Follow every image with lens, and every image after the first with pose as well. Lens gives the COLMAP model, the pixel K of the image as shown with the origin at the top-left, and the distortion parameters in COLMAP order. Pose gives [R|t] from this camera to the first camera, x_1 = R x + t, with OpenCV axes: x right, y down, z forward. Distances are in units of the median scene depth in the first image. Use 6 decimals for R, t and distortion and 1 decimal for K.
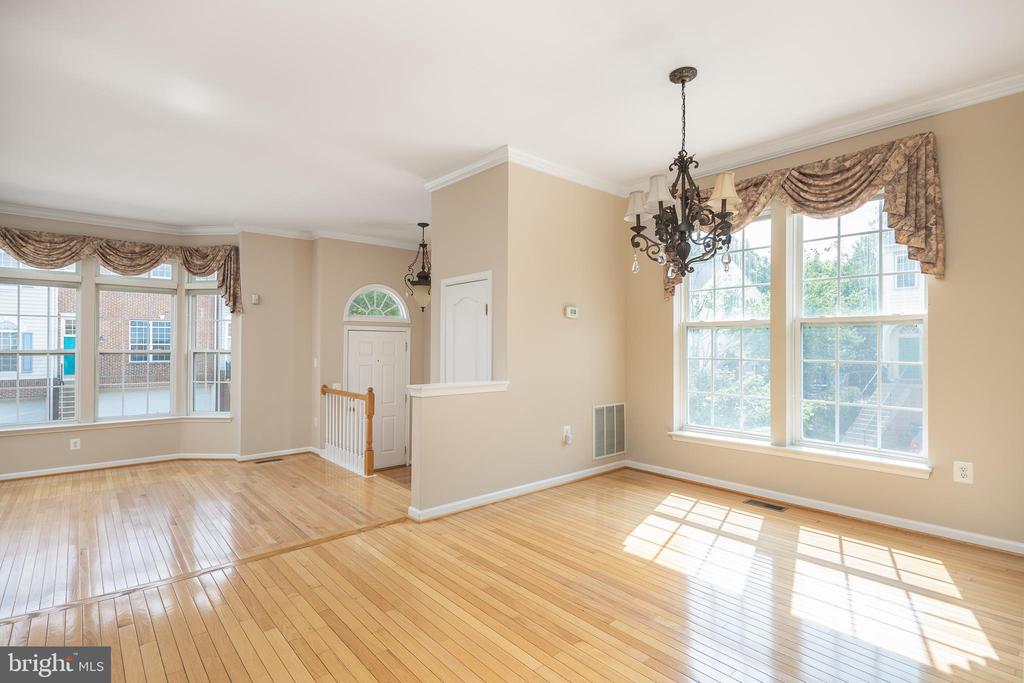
lens RADIAL K [[499.5, 0, 512.0], [0, 499.5, 341.5], [0, 0, 1]] dist [0.001683, 0.000110]
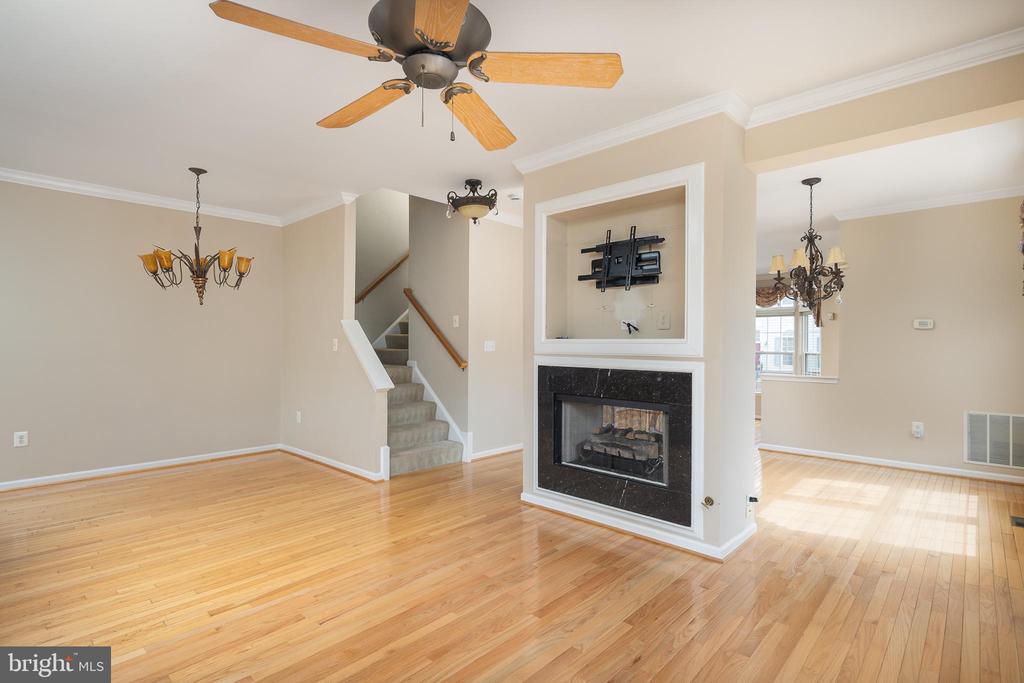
lens RADIAL K [[495.4, 0, 506.9], [0, 495.4, 339.7], [0, 0, 1]] dist [0.001387, -0.000194]
pose [[0.106256, -0.005426, -0.994324, 1.093937], [-0.004007, 0.999975, -0.005885, -0.011317], [0.994331, 0.004610, 0.106231, -0.073541]]
